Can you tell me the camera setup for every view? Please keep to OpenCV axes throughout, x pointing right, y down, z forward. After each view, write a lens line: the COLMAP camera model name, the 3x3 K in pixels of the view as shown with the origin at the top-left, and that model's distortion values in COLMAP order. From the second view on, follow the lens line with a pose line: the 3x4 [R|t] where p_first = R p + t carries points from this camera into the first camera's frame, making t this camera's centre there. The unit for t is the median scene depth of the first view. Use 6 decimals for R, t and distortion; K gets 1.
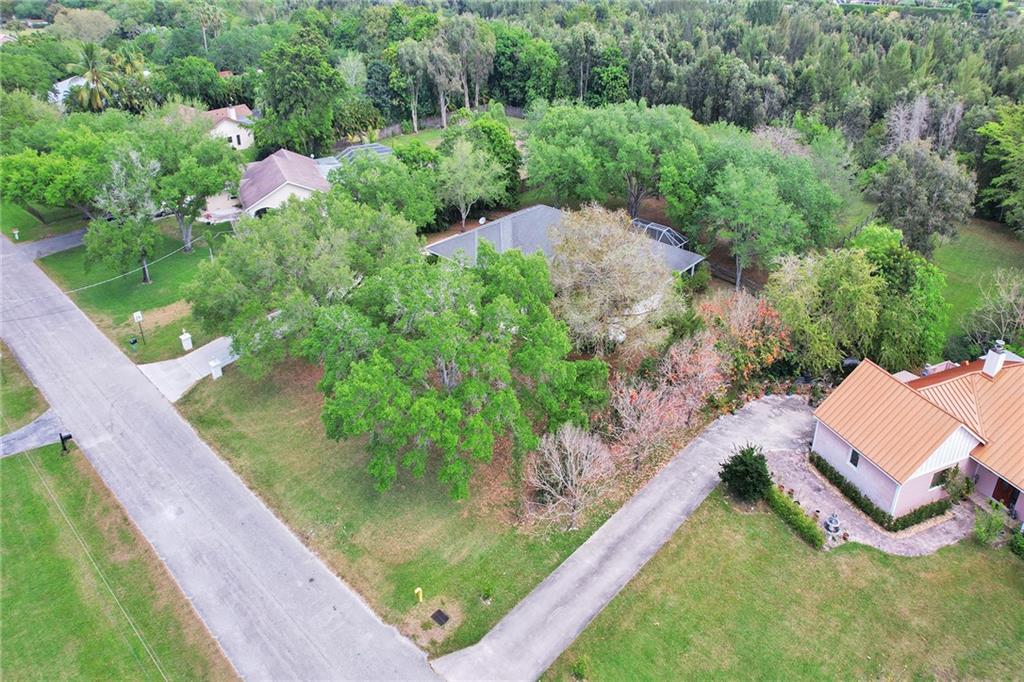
lens RADIAL K [[651.4, 0, 542.4], [0, 651.4, 343.3], [0, 0, 1]] dist [-0.036905, 0.000927]
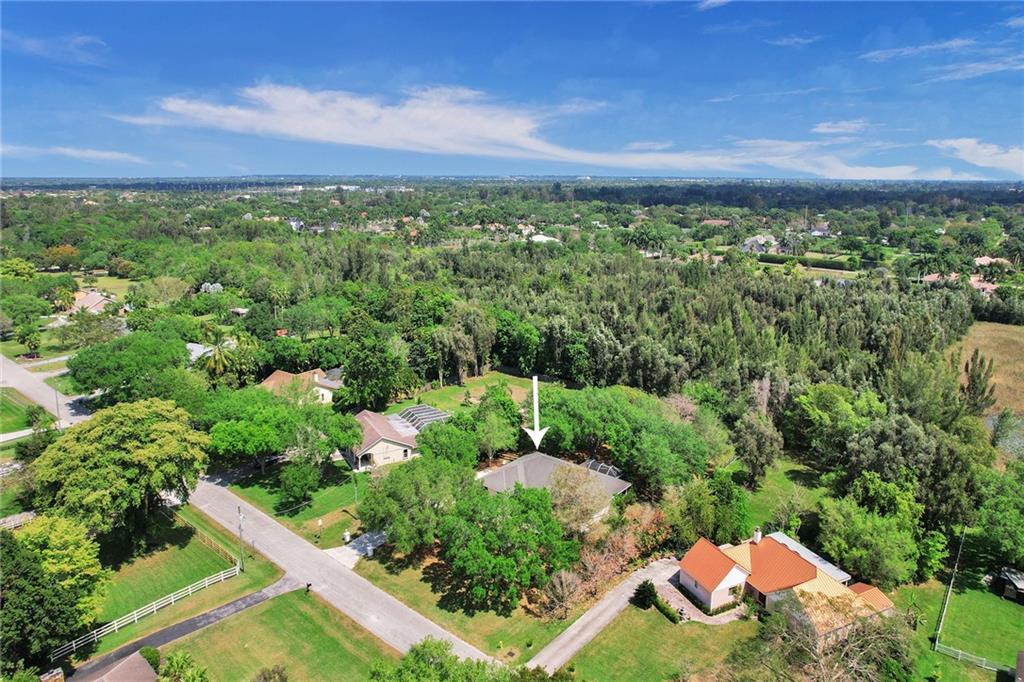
lens RADIAL K [[651.4, 0, 542.4], [0, 651.4, 343.3], [0, 0, 1]] dist [-0.036905, 0.000927]
pose [[0.998987, -0.004992, 0.044713, -0.101158], [0.018361, 0.952538, -0.303867, 0.050057], [-0.041073, 0.304380, 0.951665, -1.078602]]
